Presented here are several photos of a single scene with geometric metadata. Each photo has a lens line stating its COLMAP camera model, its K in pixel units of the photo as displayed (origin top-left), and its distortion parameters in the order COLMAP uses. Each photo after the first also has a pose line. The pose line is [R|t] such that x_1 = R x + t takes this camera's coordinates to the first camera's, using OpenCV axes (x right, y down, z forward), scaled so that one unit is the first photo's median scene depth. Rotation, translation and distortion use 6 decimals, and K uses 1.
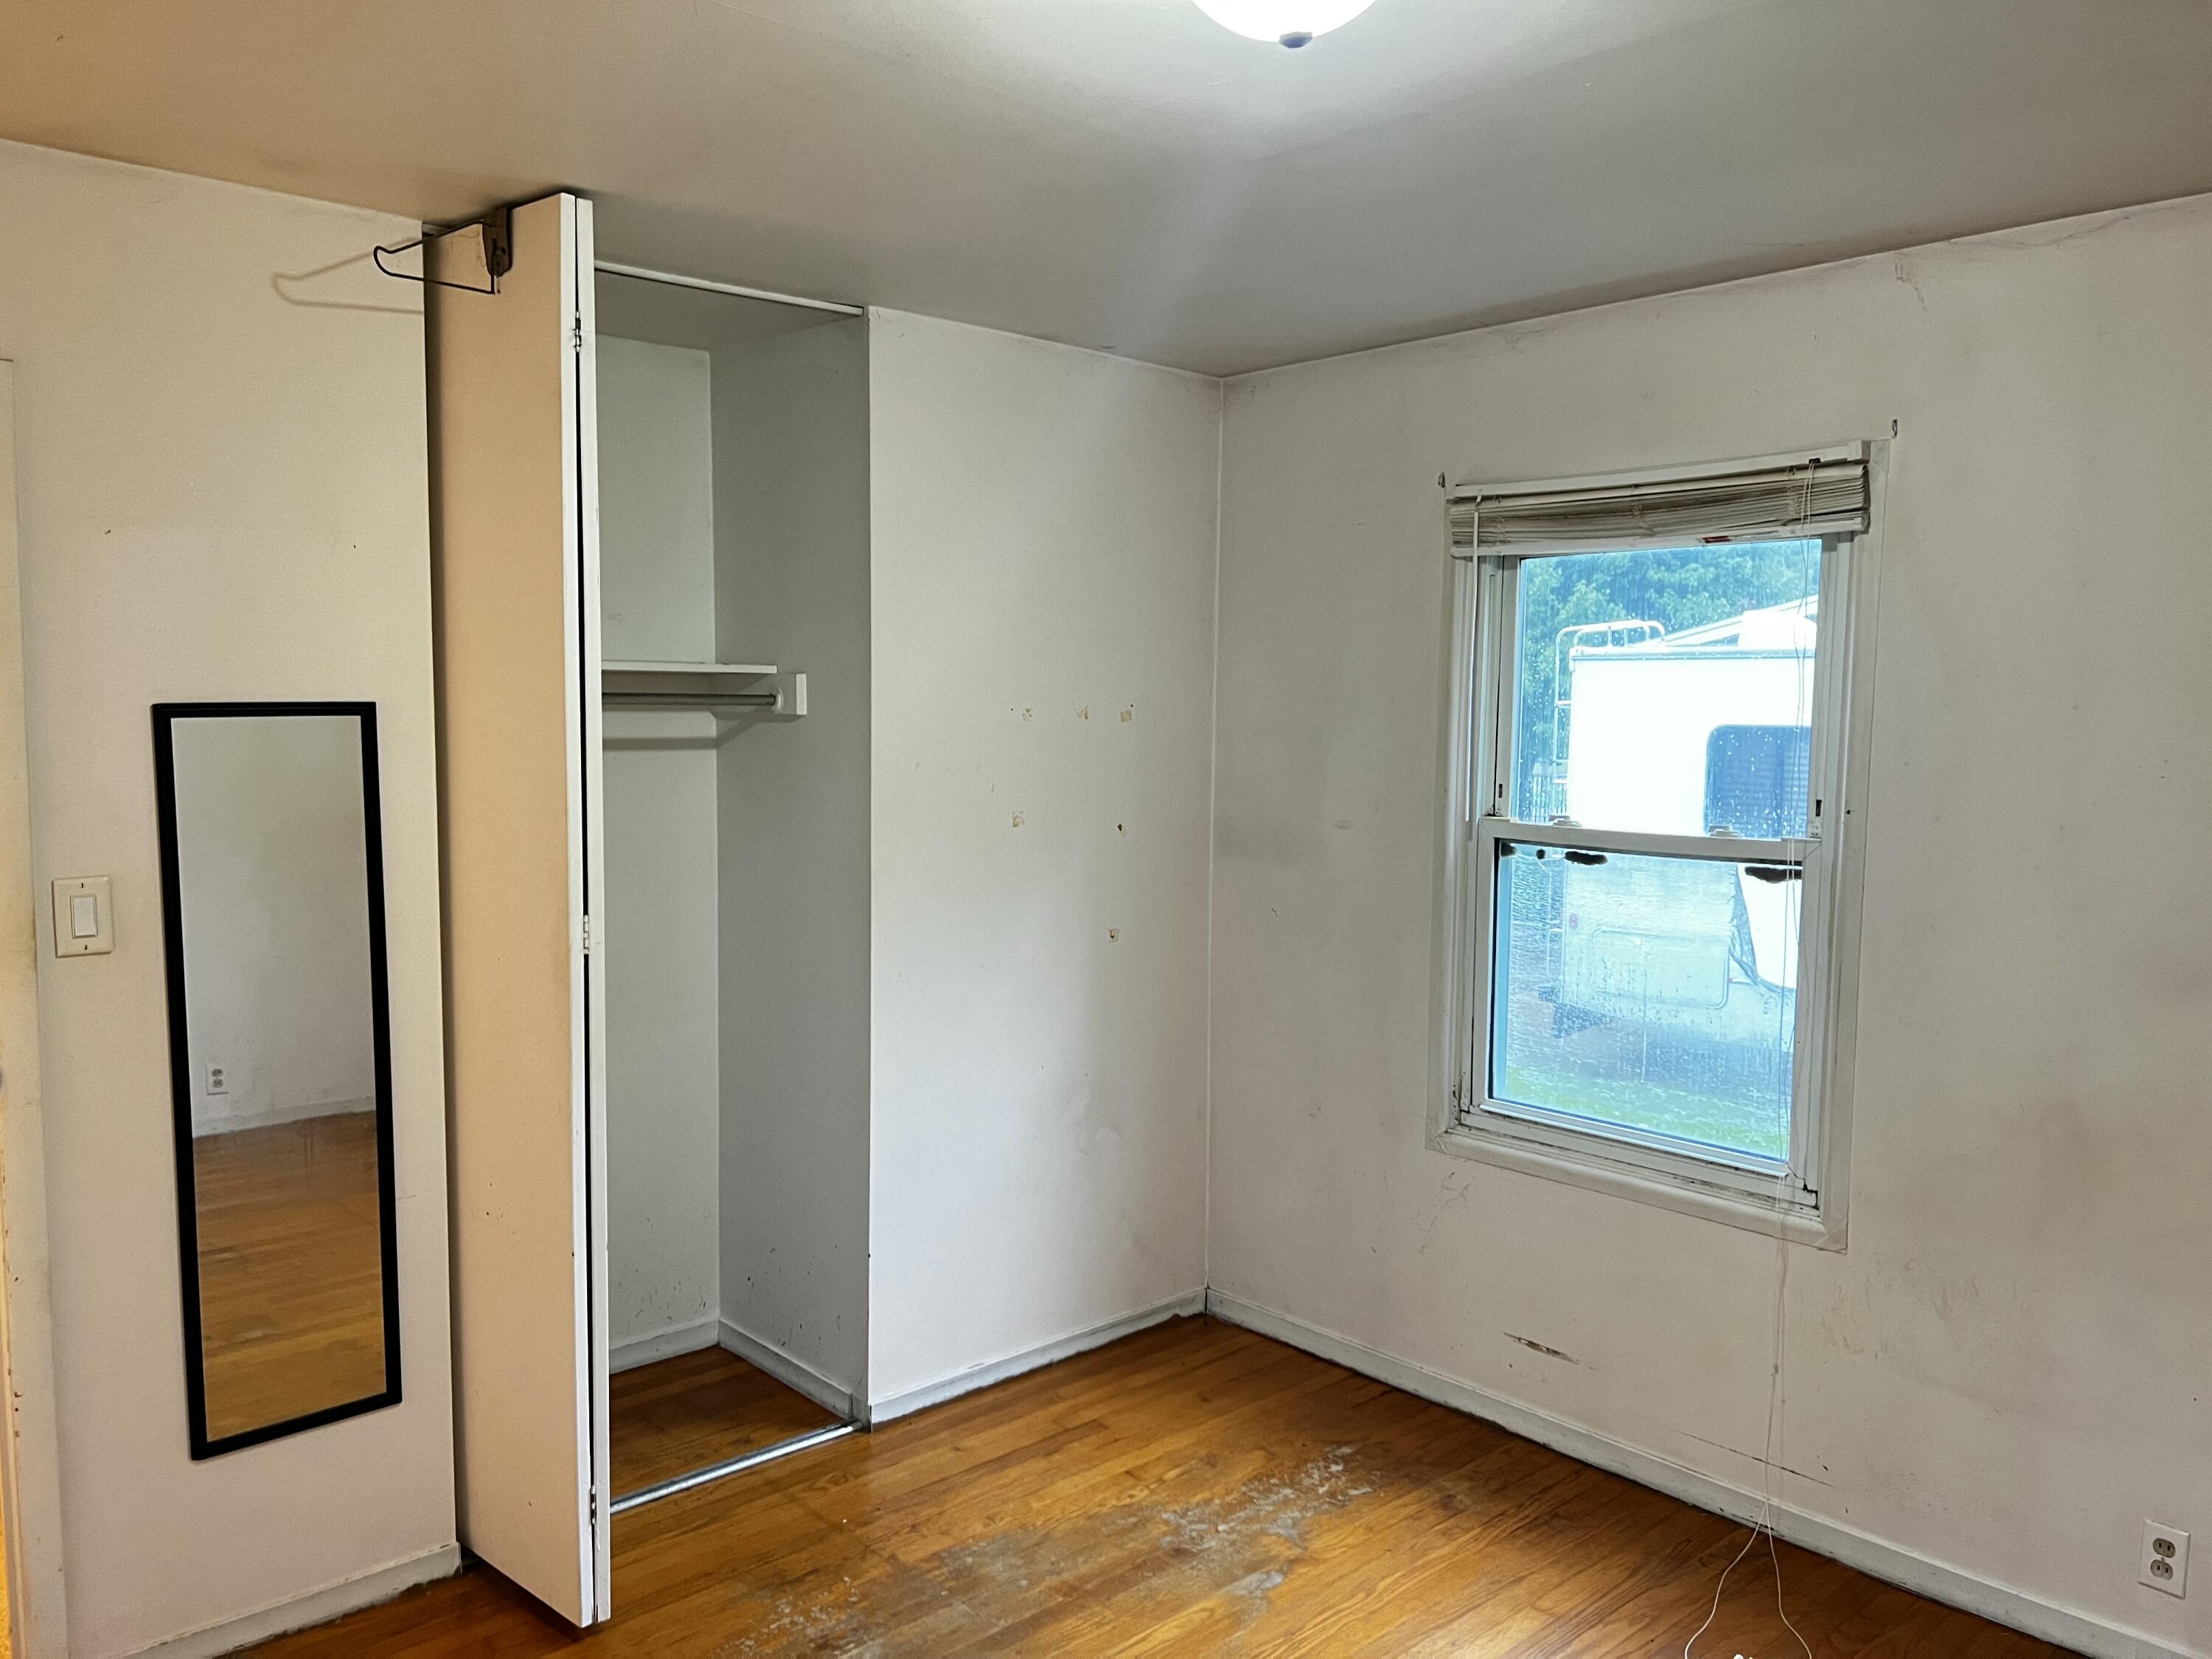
lens RADIAL K [[1680.8, 0, 1106.0], [0, 1680.8, 829.5], [0, 0, 1]] dist [0.091668, -0.099661]
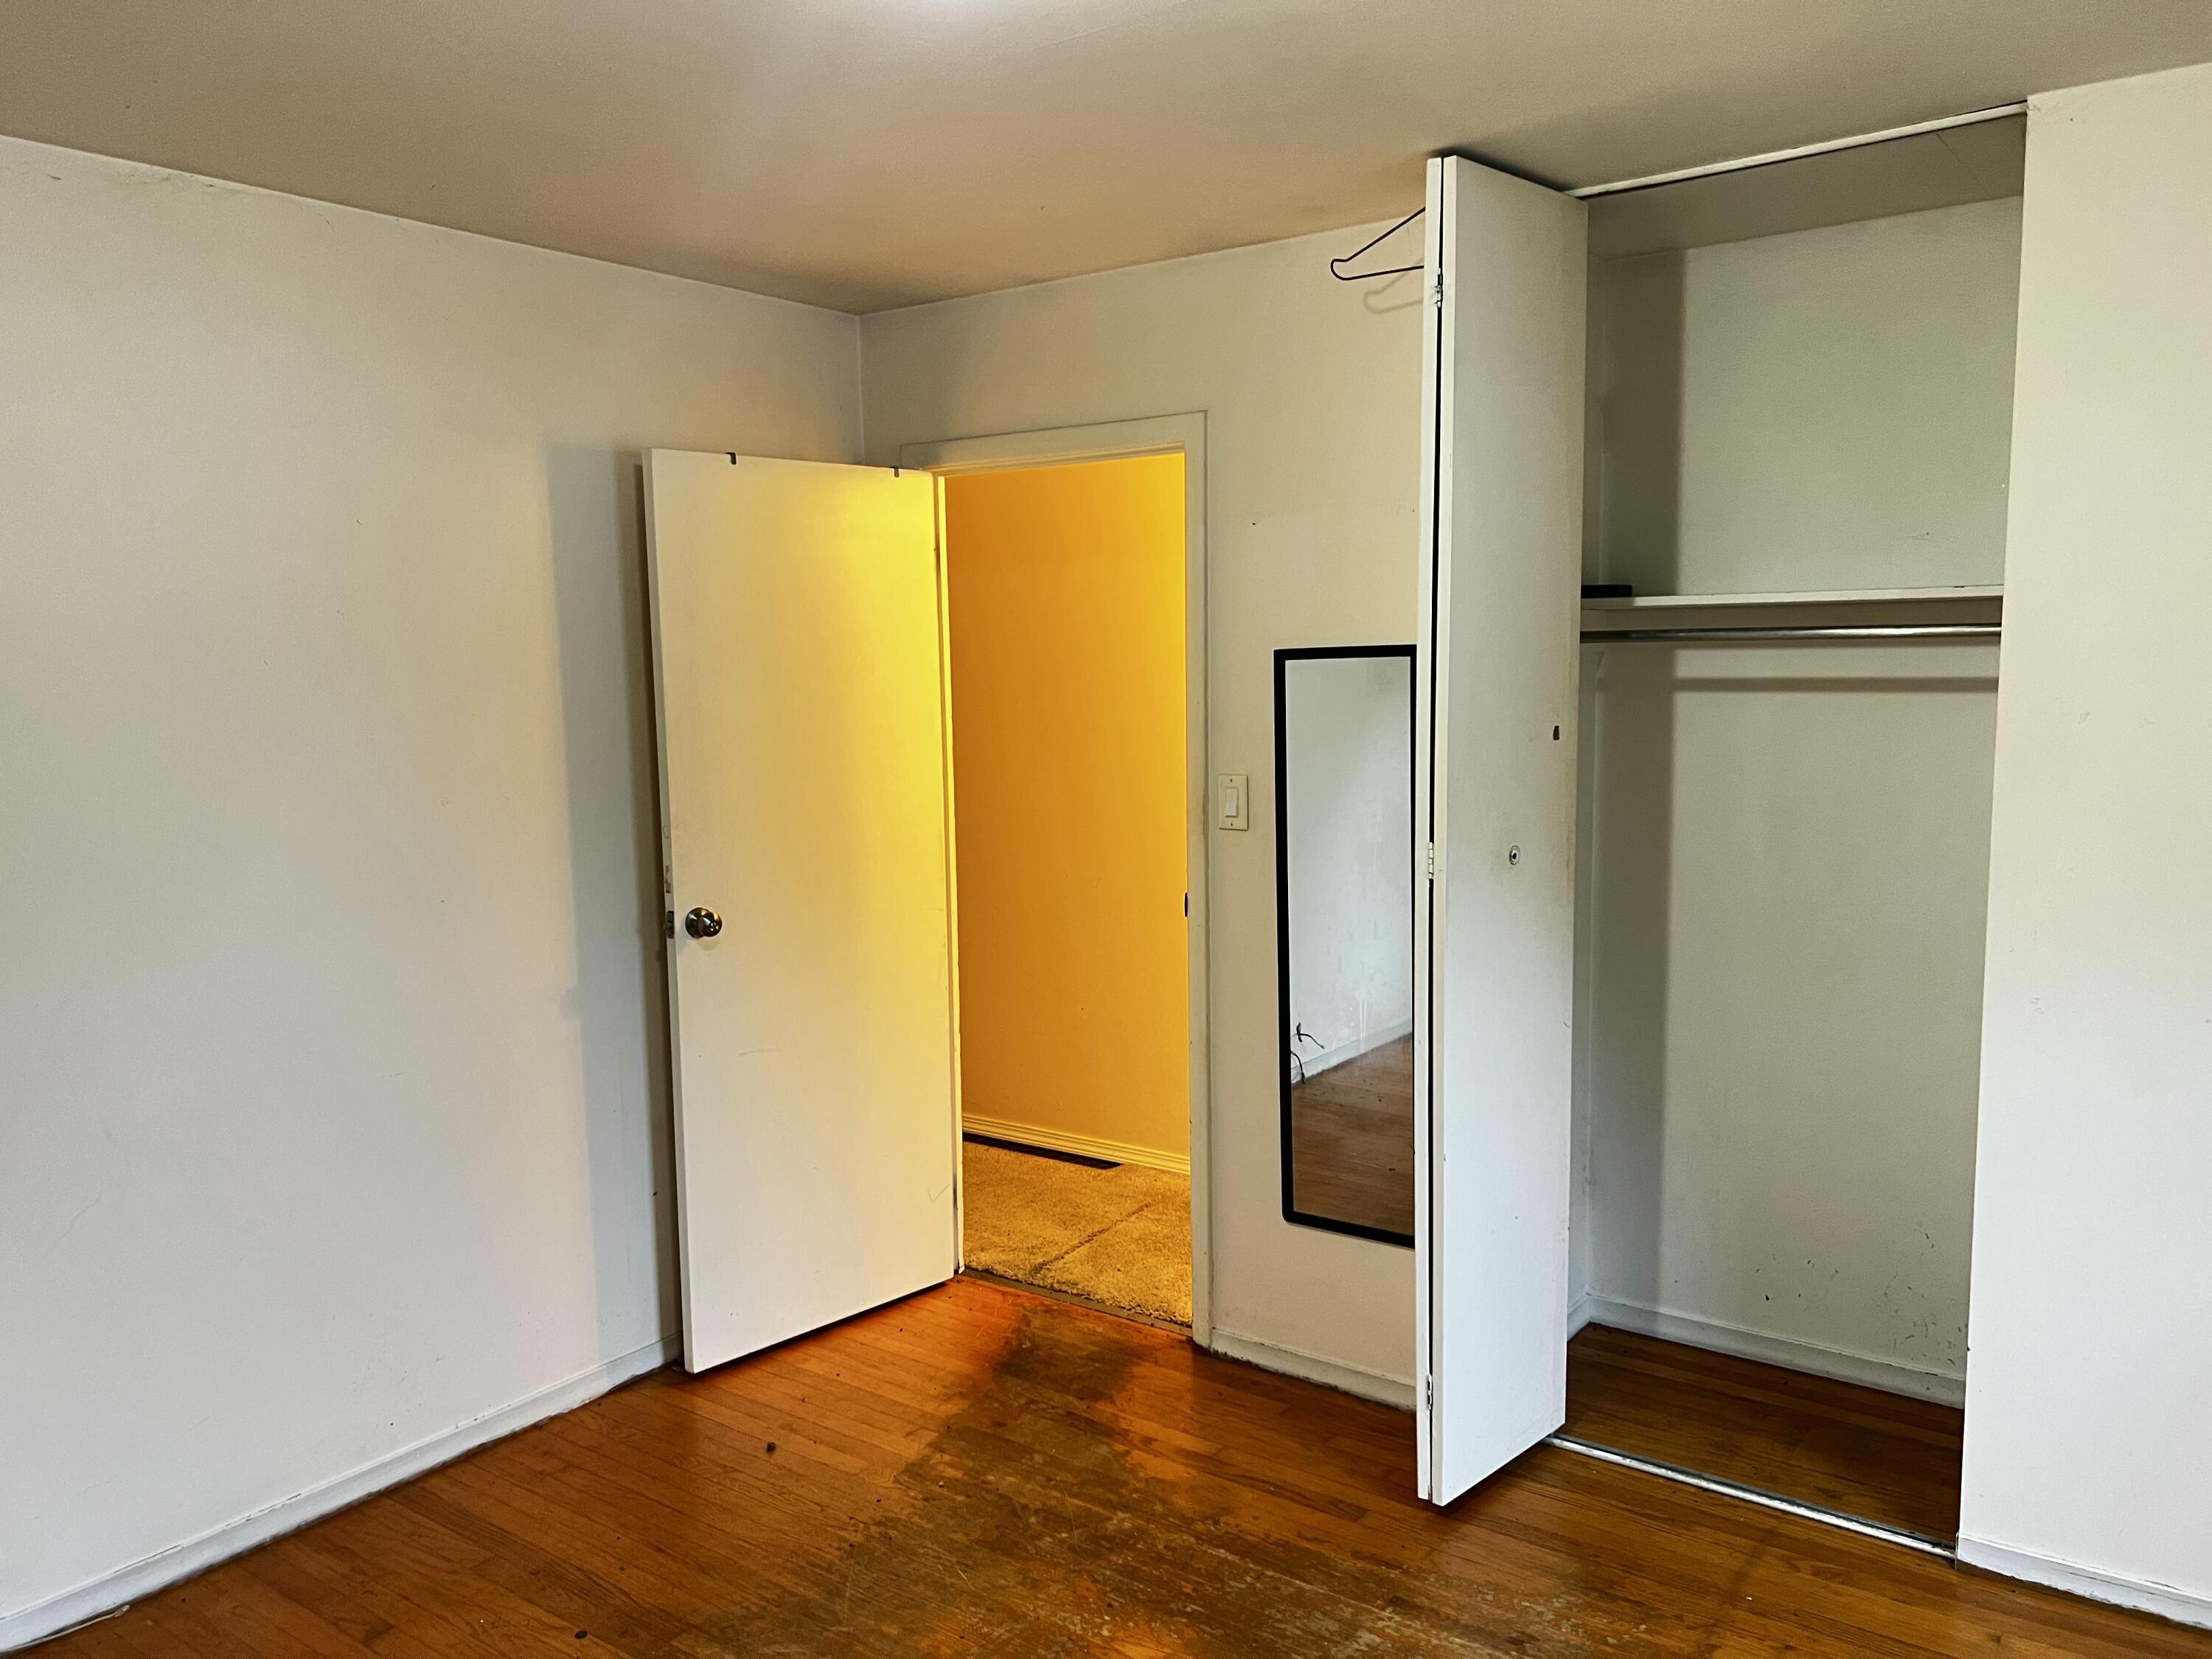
lens RADIAL K [[1680.8, 0, 1106.0], [0, 1680.8, 829.5], [0, 0, 1]] dist [0.091668, -0.099661]
pose [[0.199564, 0.093279, -0.975435, 0.676957], [-0.060703, 0.994724, 0.082704, -0.032377], [0.978003, 0.042707, 0.204174, 0.574649]]
